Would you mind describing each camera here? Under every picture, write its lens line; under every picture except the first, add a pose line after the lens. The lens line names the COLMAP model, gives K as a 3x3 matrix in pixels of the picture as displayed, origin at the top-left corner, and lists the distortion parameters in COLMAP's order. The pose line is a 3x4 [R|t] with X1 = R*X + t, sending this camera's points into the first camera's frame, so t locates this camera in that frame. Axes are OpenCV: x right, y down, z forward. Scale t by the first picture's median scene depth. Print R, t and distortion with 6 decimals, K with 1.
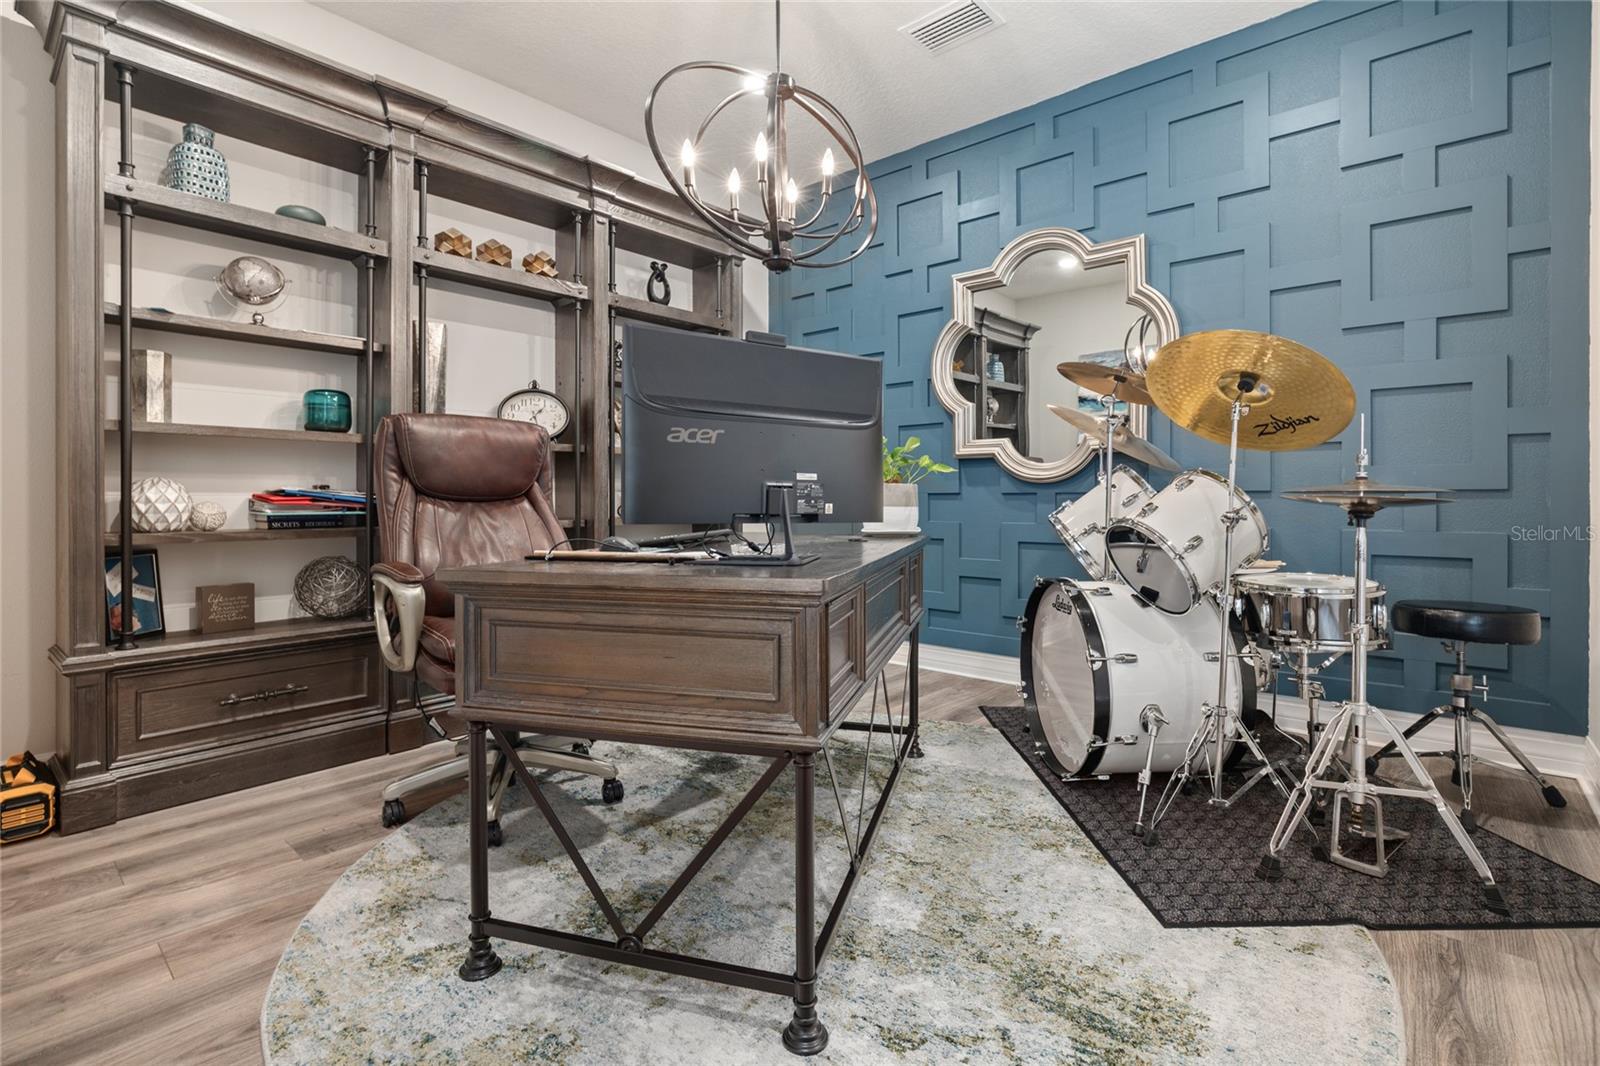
lens RADIAL K [[750.6, 0, 799.7], [0, 750.6, 479.0], [0, 0, 1]] dist [-0.013075, 0.000993]
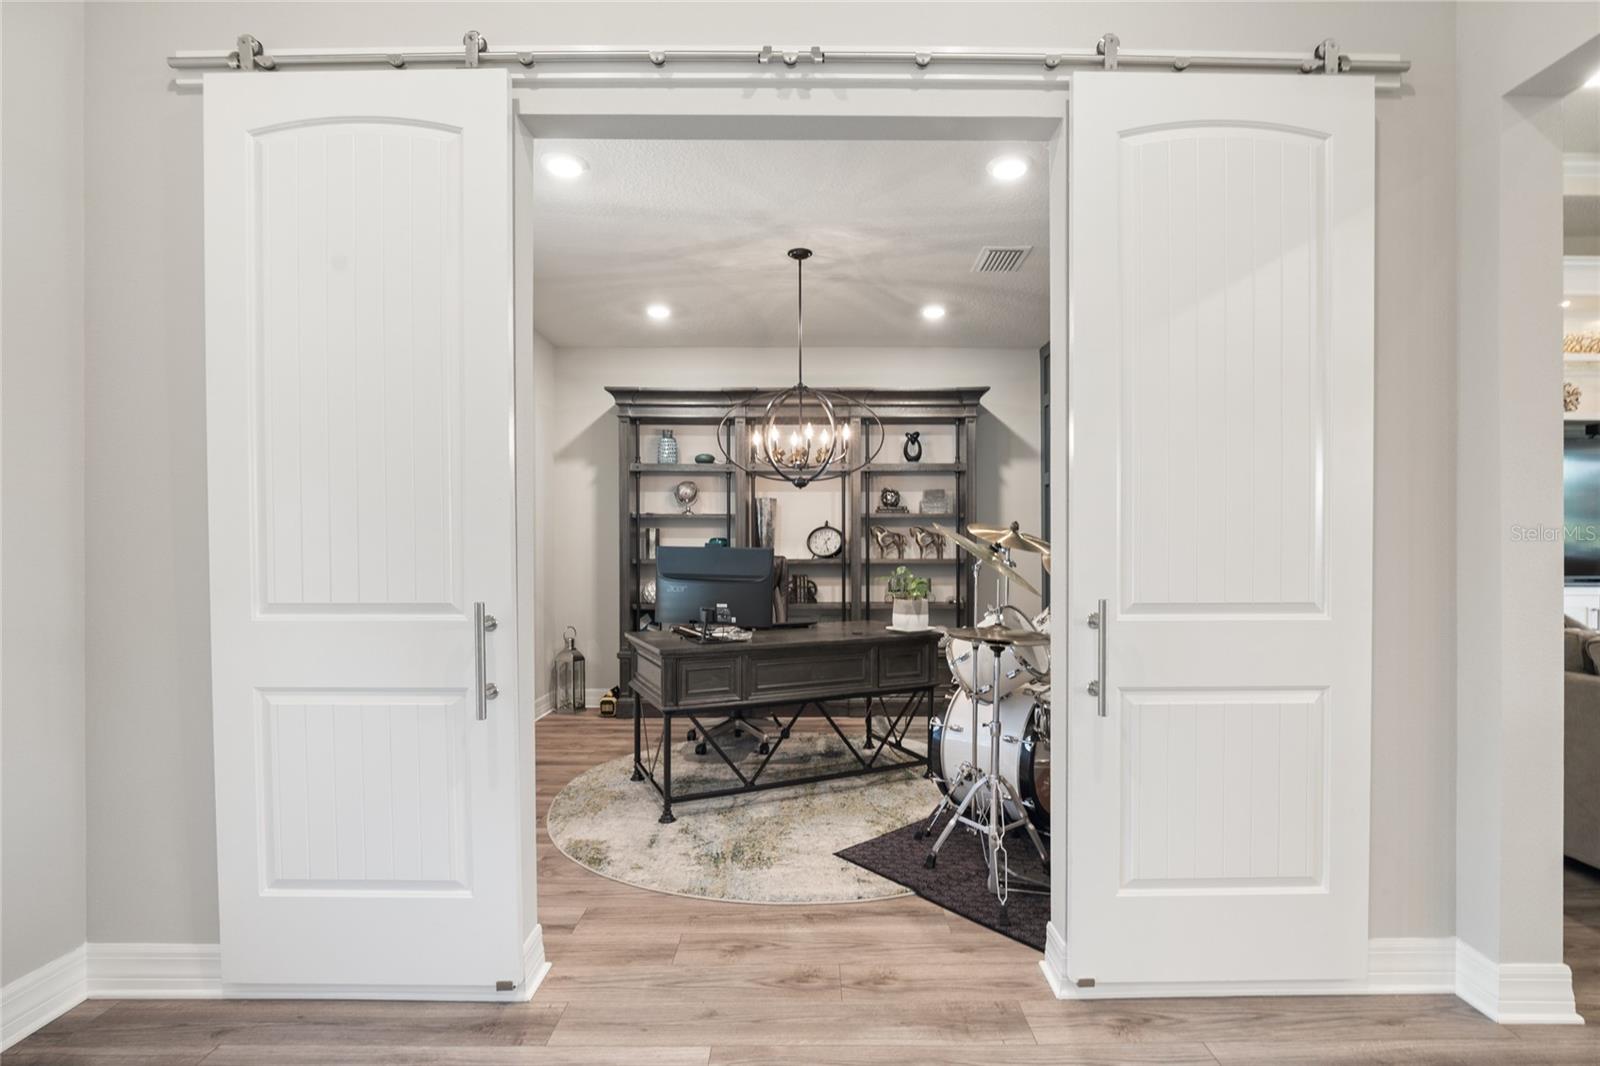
lens RADIAL K [[734.7, 0, 800.0], [0, 734.7, 533.0], [0, 0, 1]] dist [-0.021190, 0.000176]
pose [[0.647618, -0.016617, -0.761784, 1.605826], [0.018992, 0.999804, -0.005664, -0.177403], [0.761728, -0.010799, 0.647807, -0.225357]]
